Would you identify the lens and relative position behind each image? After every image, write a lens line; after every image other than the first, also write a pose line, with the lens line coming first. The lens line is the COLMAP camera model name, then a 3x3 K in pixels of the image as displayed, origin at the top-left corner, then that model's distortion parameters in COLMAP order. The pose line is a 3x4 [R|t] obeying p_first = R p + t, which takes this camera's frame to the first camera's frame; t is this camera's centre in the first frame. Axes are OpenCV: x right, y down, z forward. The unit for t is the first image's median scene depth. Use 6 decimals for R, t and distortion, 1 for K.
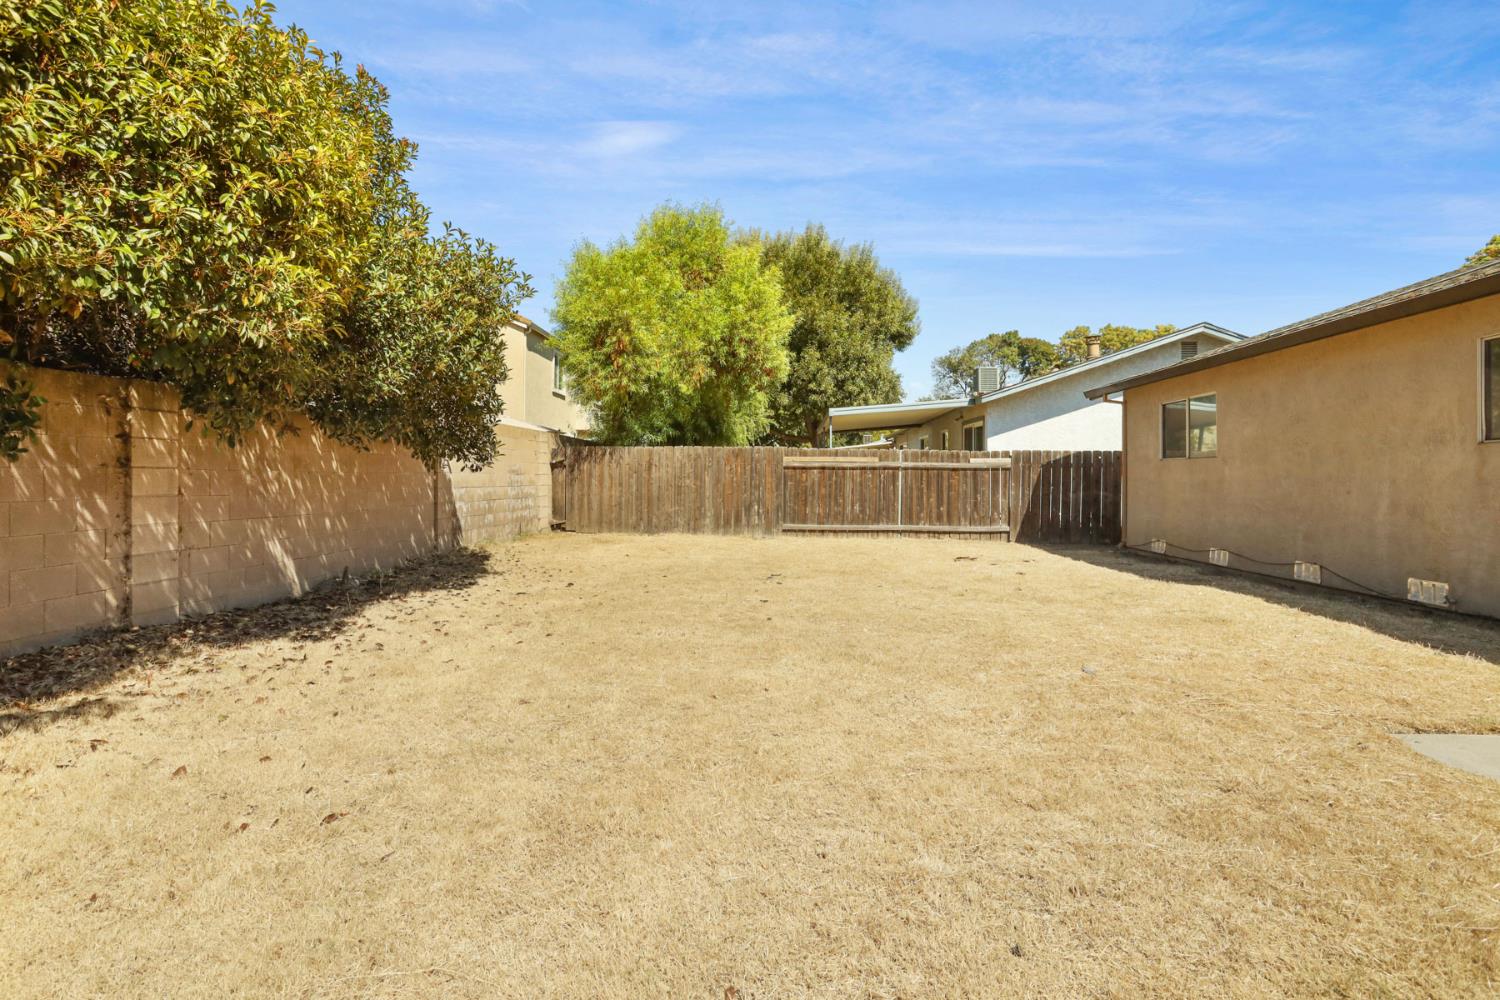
lens RADIAL K [[754.5, 0, 751.9], [0, 754.5, 484.6], [0, 0, 1]] dist [0.000502, 0.000442]
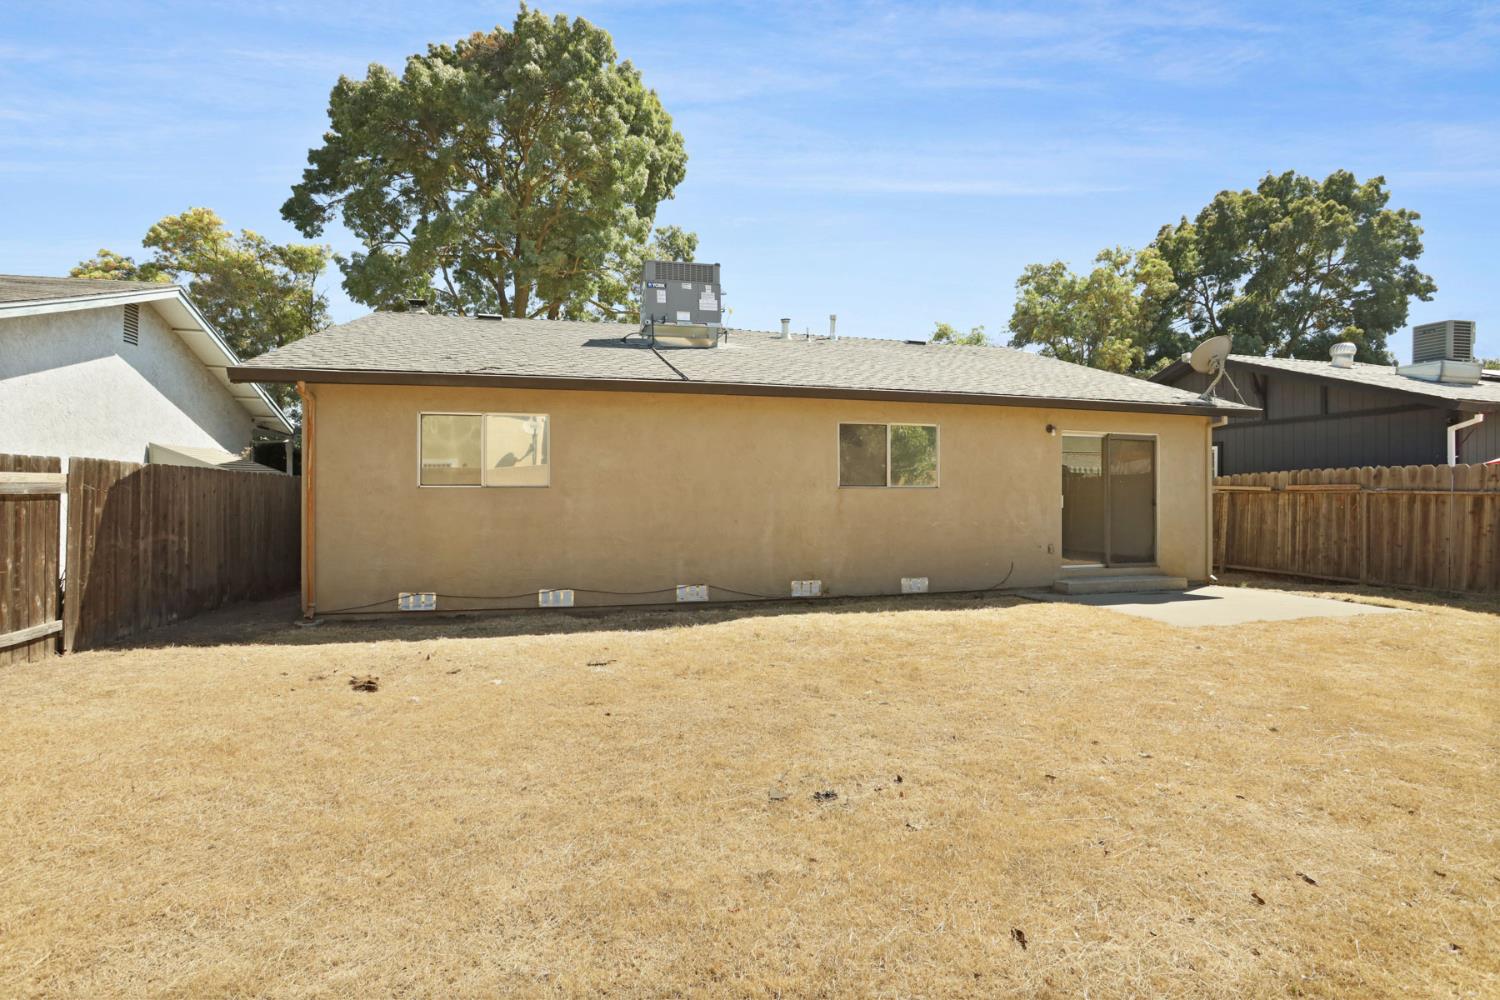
lens RADIAL K [[768.6, 0, 759.6], [0, 768.6, 480.4], [0, 0, 1]] dist [0.000356, 0.000431]
pose [[-0.305133, 0.012749, 0.952224, -0.498744], [0.002842, 0.999918, -0.012477, -0.048575], [-0.952305, -0.001101, -0.305145, 1.504227]]
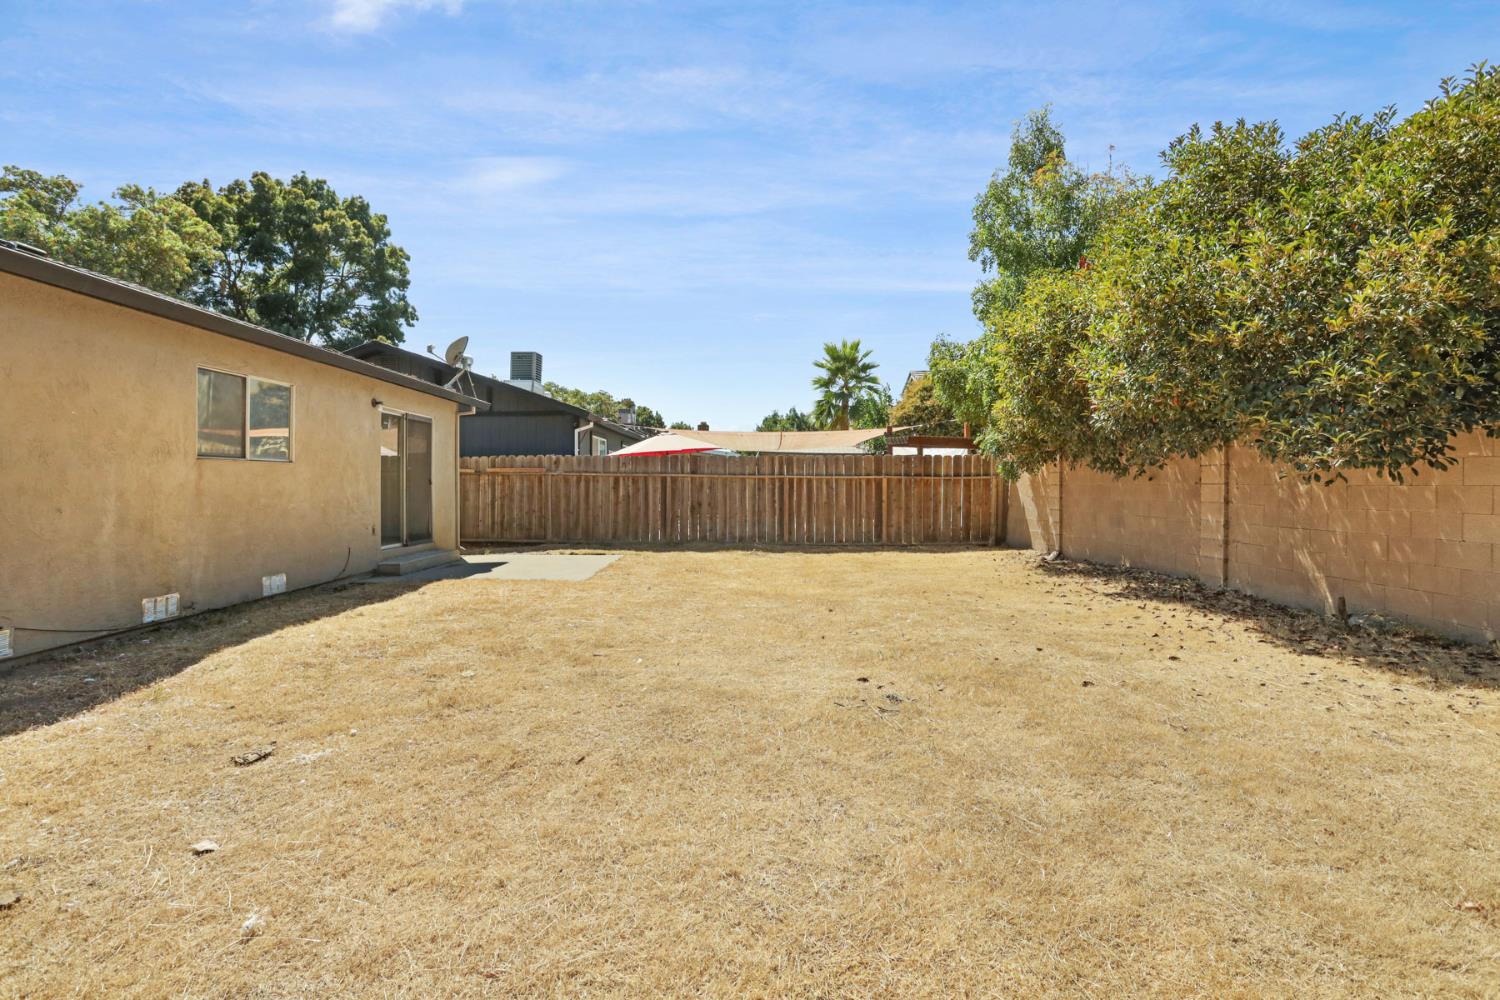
lens RADIAL K [[754.5, 0, 751.9], [0, 754.5, 484.6], [0, 0, 1]] dist [0.000502, 0.000442]
pose [[-0.999601, -0.002142, -0.028156, 0.156034], [-0.002281, 0.999985, 0.004927, -0.021598], [0.028145, 0.004989, -0.999591, 1.939957]]
